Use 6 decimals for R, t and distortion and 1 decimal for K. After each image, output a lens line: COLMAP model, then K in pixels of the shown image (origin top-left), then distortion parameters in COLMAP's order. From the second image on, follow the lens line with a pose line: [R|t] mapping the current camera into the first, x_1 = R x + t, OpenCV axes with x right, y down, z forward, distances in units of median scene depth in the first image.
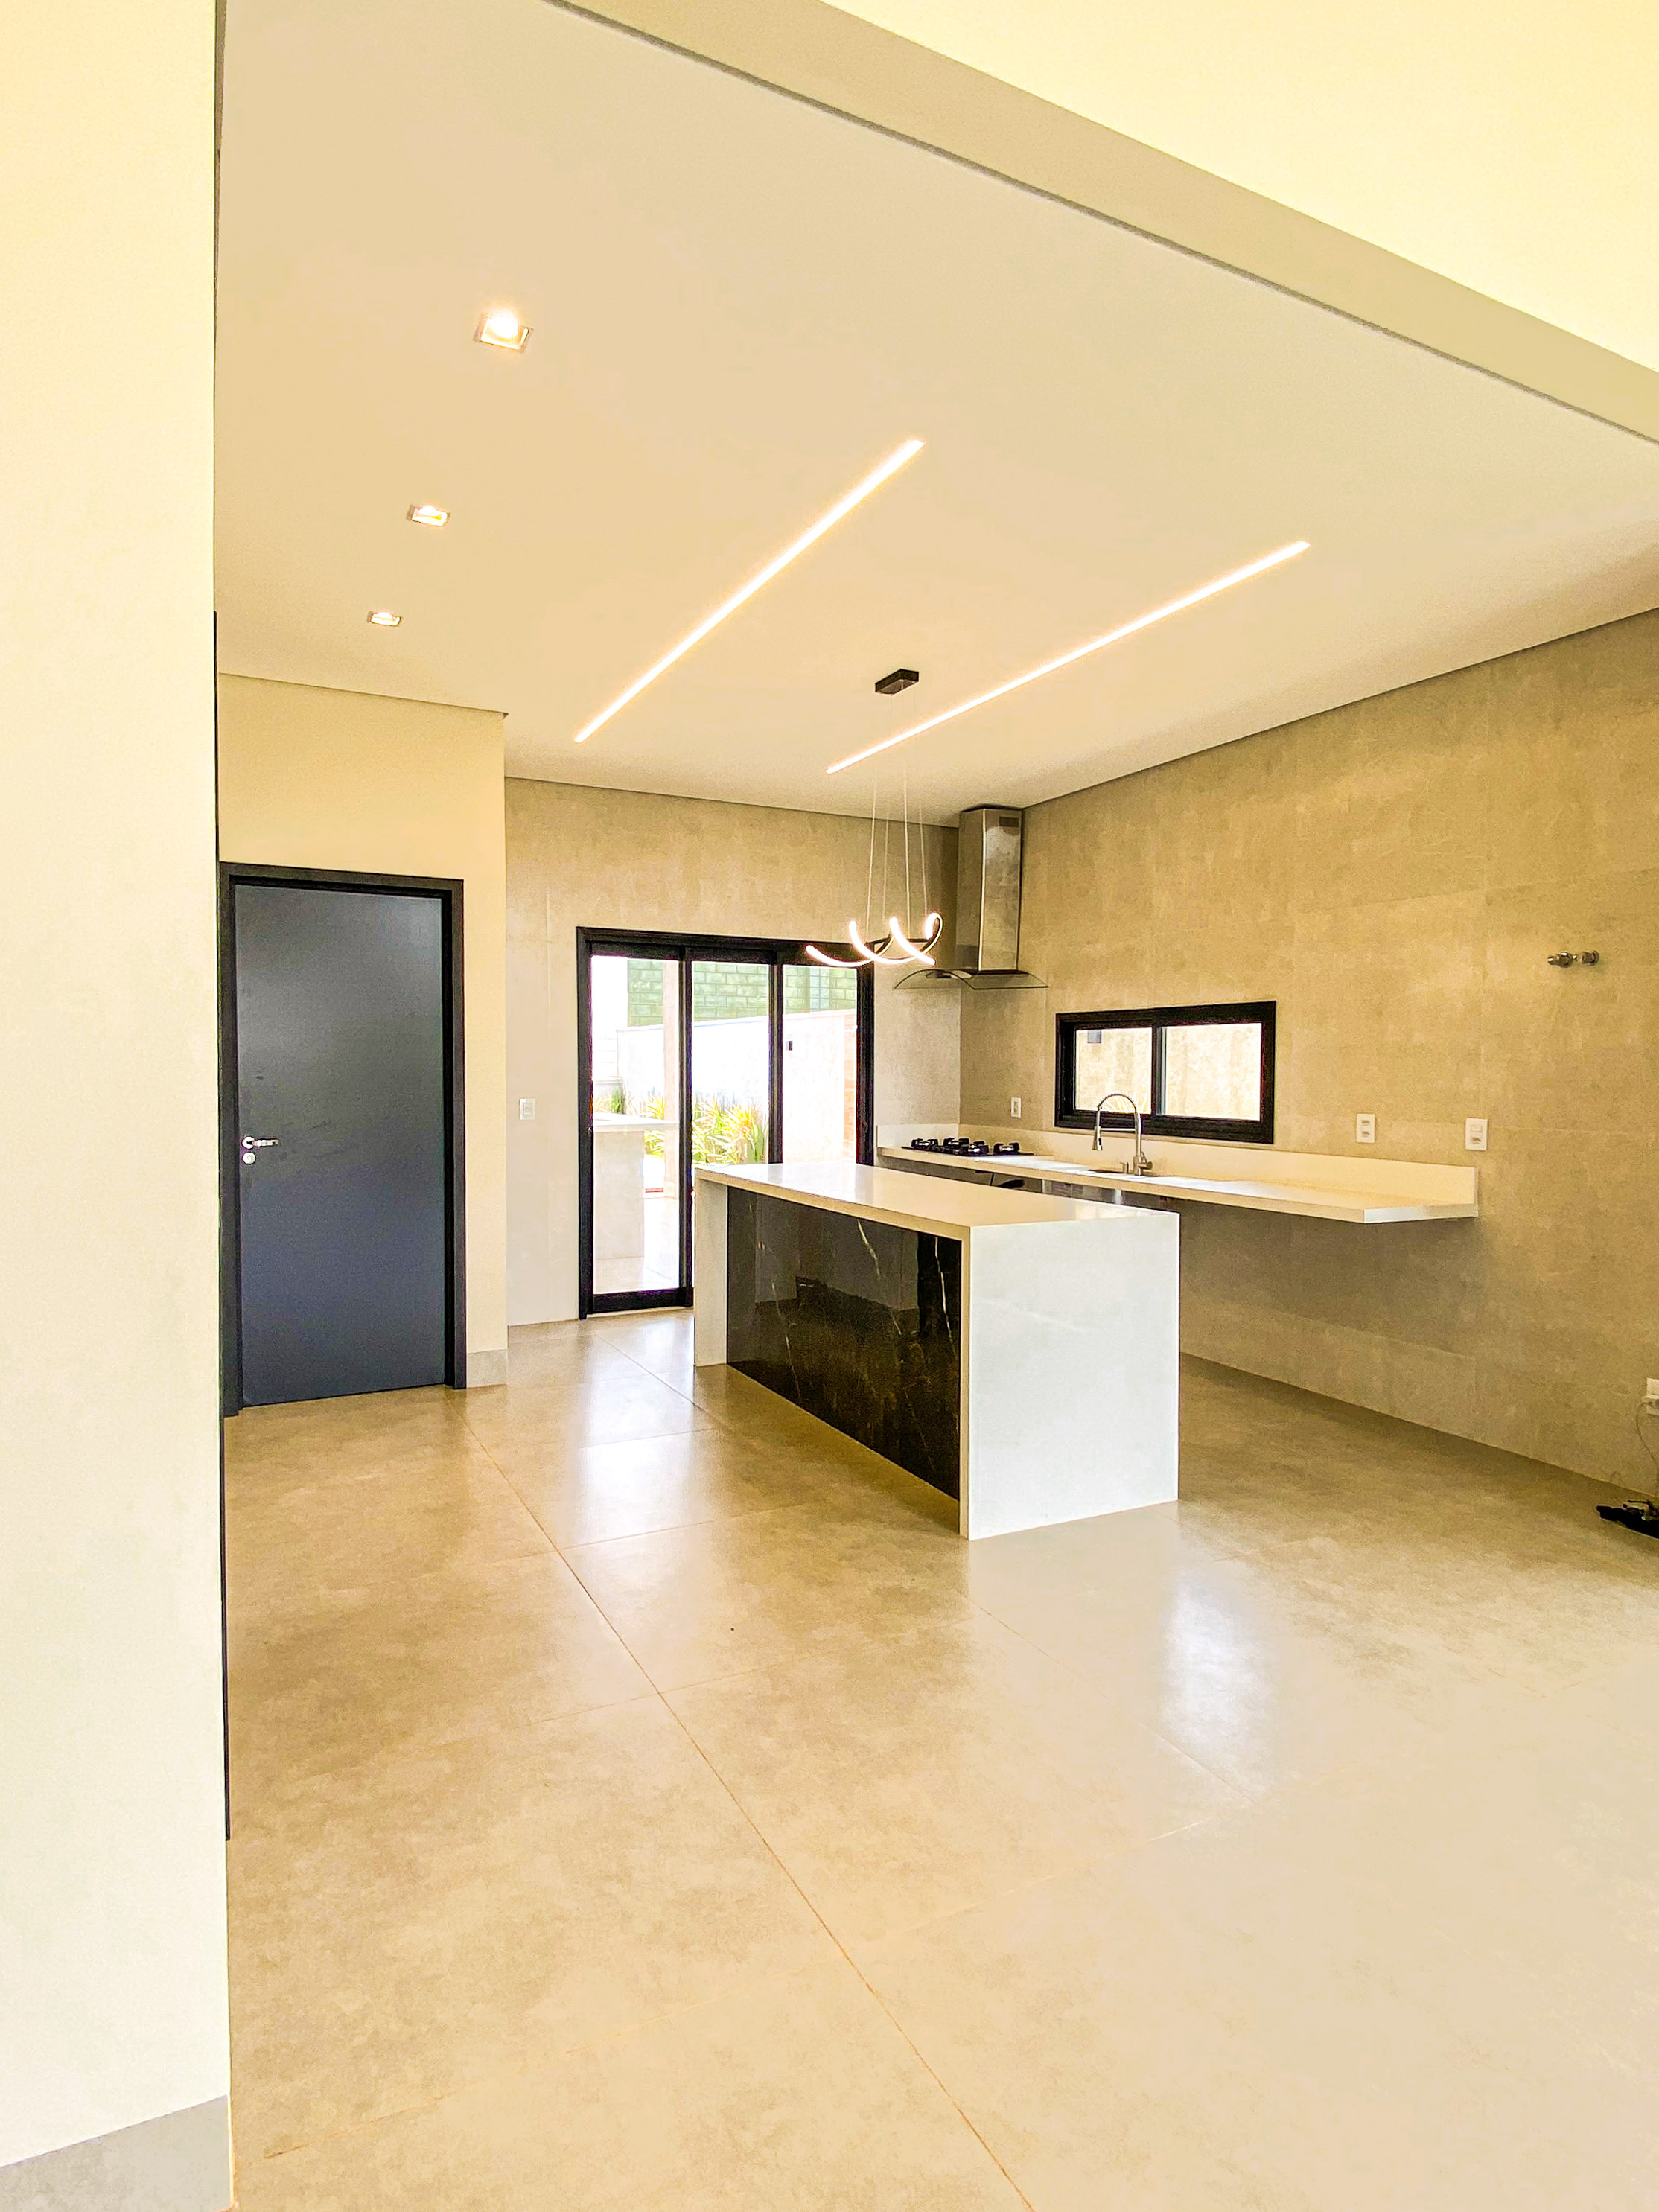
lens RADIAL K [[1204.9, 0, 824.8], [0, 1204.9, 1105.2], [0, 0, 1]] dist [0.042335, -0.052231]
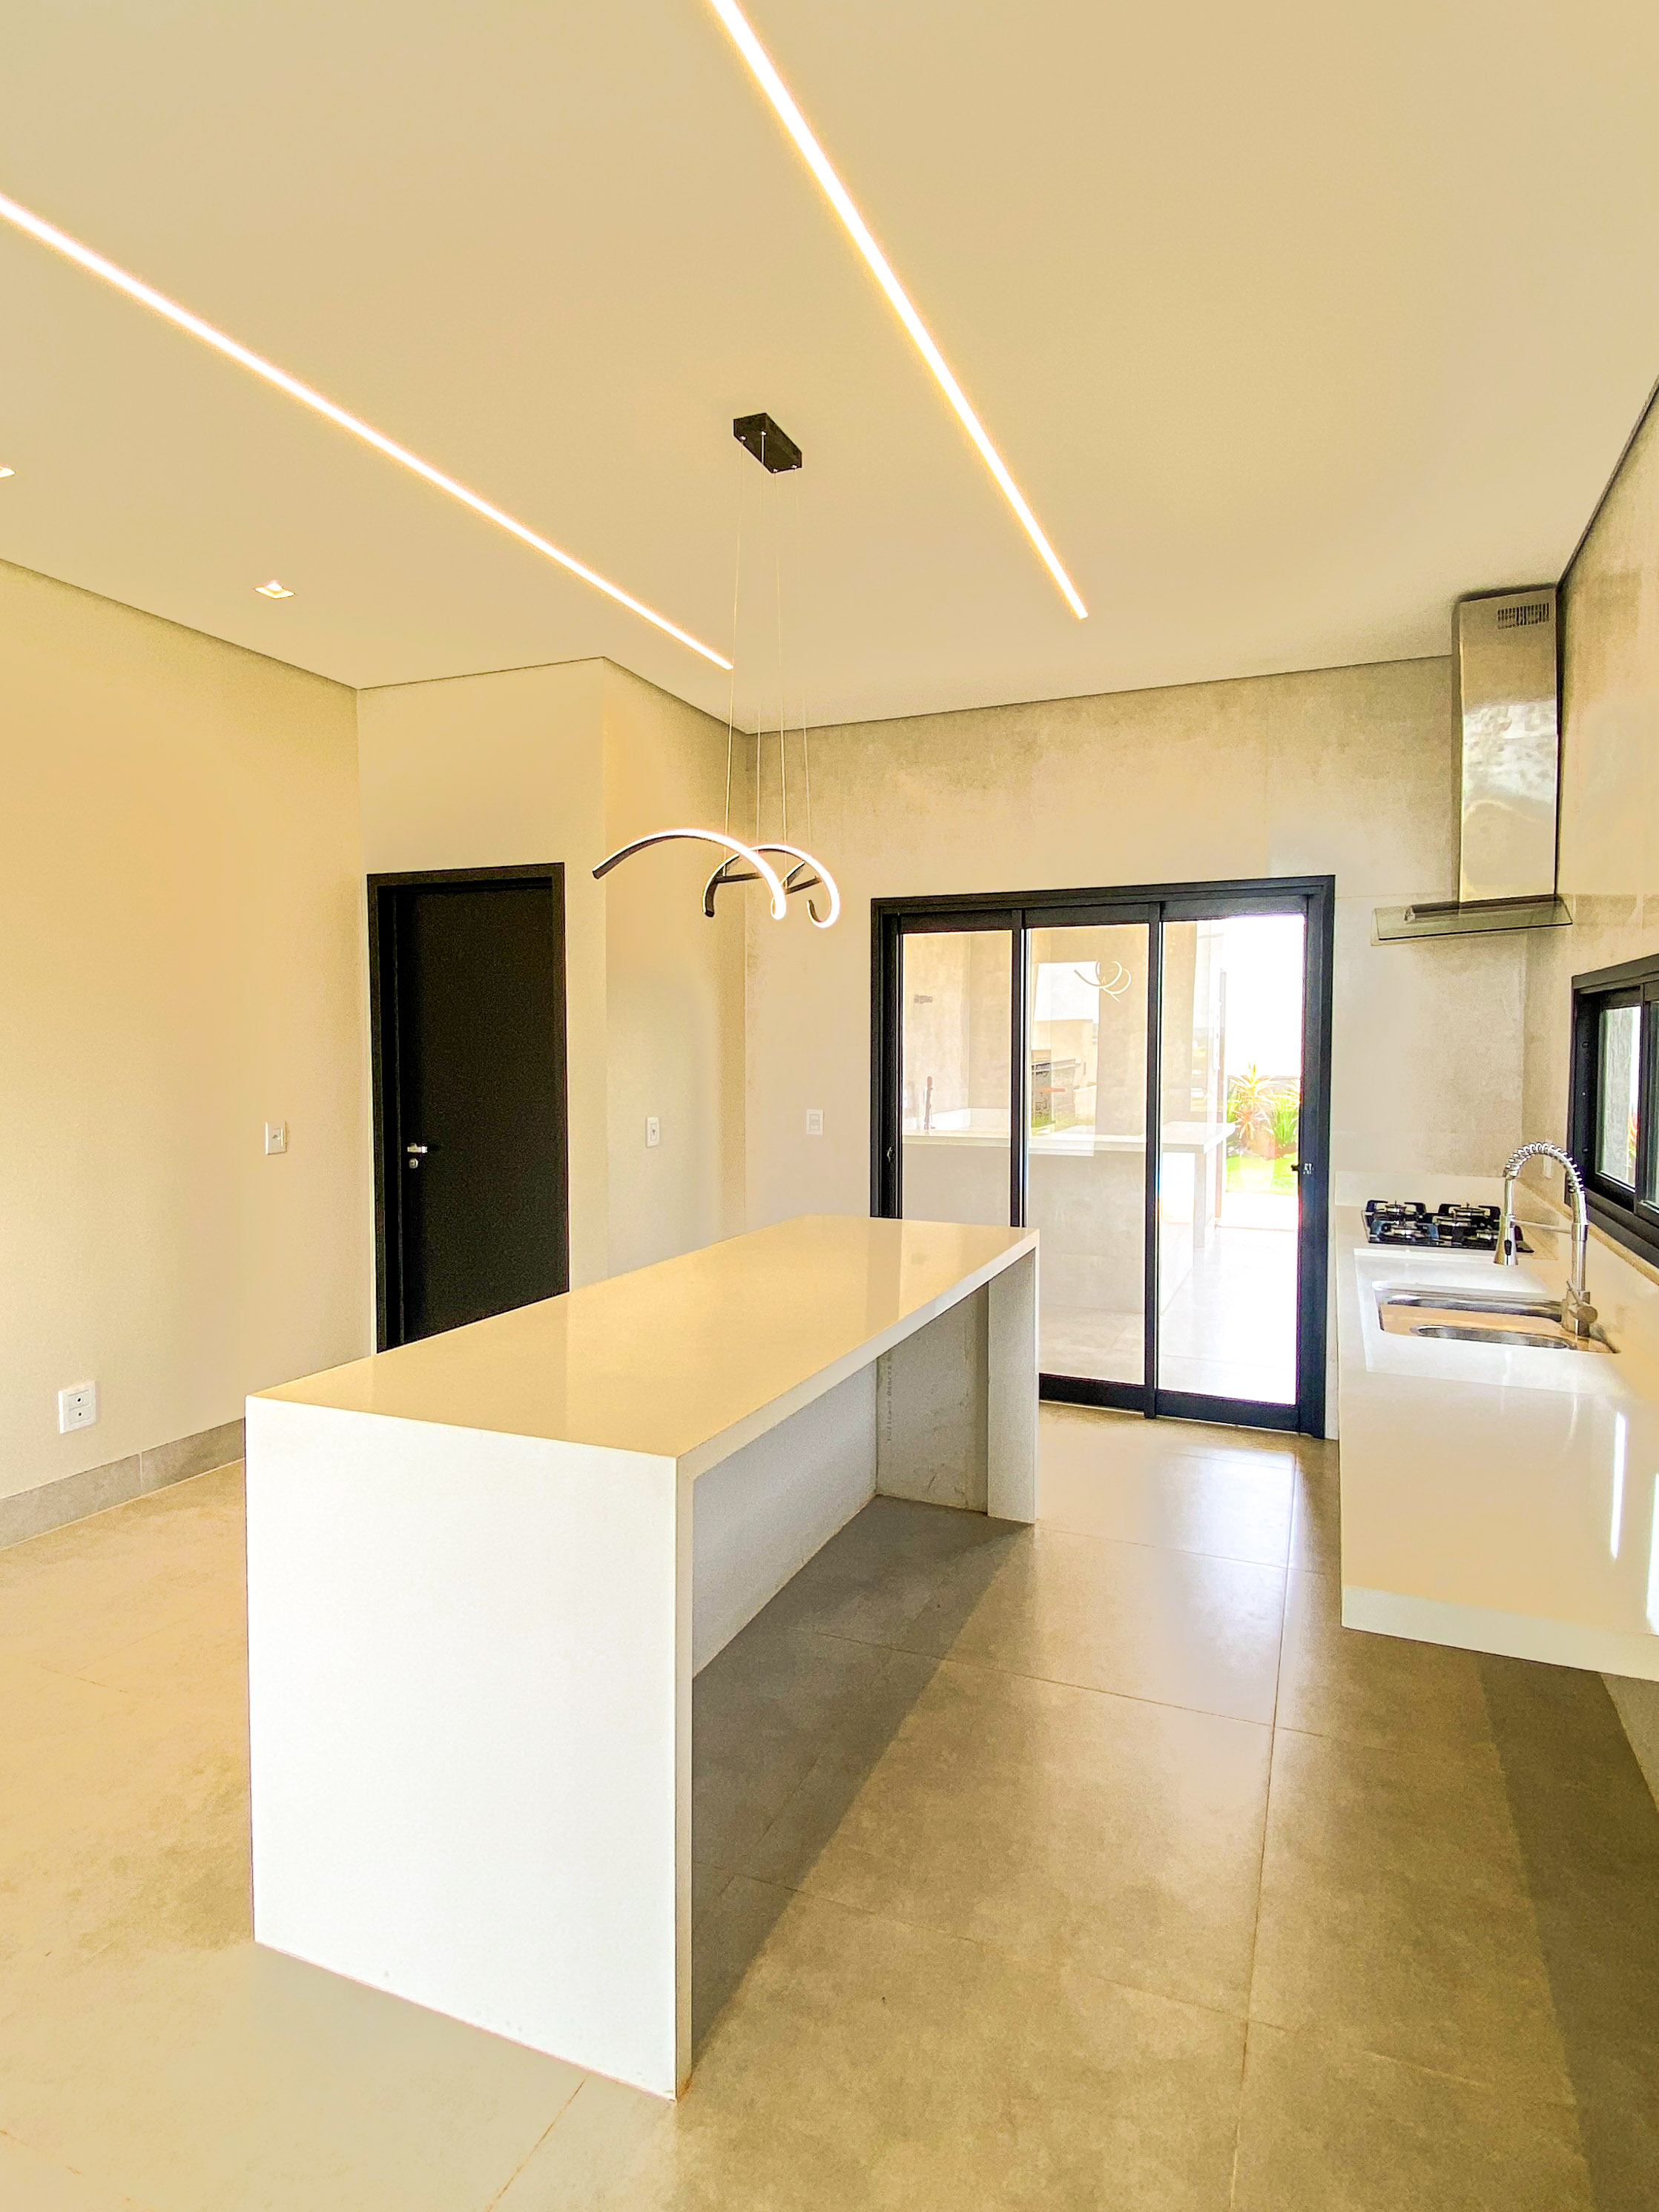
lens RADIAL K [[1204.9, 0, 824.8], [0, 1204.9, 1105.2], [0, 0, 1]] dist [0.042335, -0.052231]
pose [[0.646120, 0.033721, -0.762491, 0.415148], [-0.023853, 0.999428, 0.023986, -0.030539], [0.762863, 0.002689, 0.646555, 0.487666]]
